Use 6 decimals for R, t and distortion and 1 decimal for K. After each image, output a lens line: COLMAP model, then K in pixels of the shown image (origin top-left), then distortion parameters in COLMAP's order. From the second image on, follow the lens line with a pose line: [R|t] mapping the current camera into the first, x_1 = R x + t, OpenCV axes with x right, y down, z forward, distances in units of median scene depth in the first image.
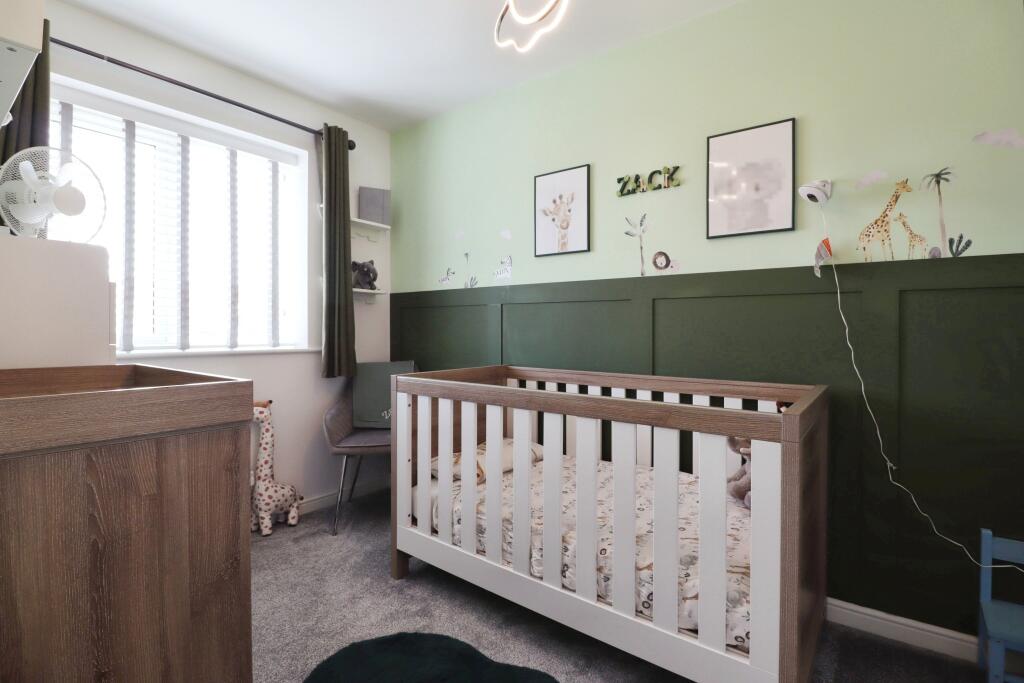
lens RADIAL K [[468.0, 0, 512.5], [0, 468.0, 339.5], [0, 0, 1]] dist [-0.016014, -0.006152]
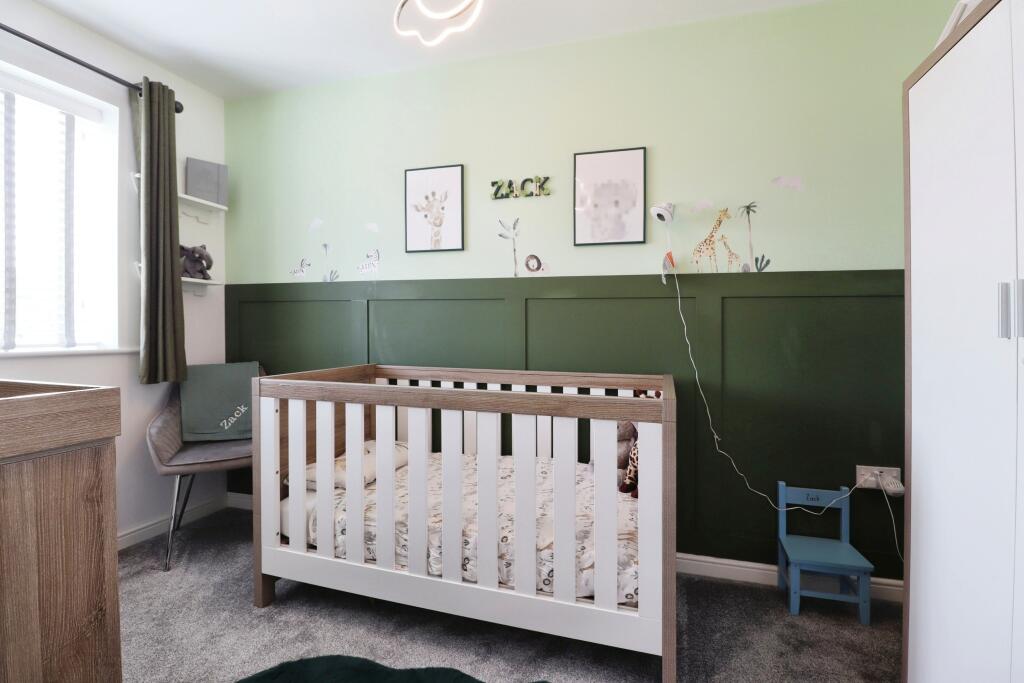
lens RADIAL K [[468.0, 0, 520.9], [0, 468.0, 339.0], [0, 0, 1]] dist [-0.016014, -0.006152]
pose [[0.938443, -0.003151, 0.345421, -0.101758], [0.002188, 0.999993, 0.003177, 0.001732], [-0.345428, -0.002225, 0.938443, 0.003744]]
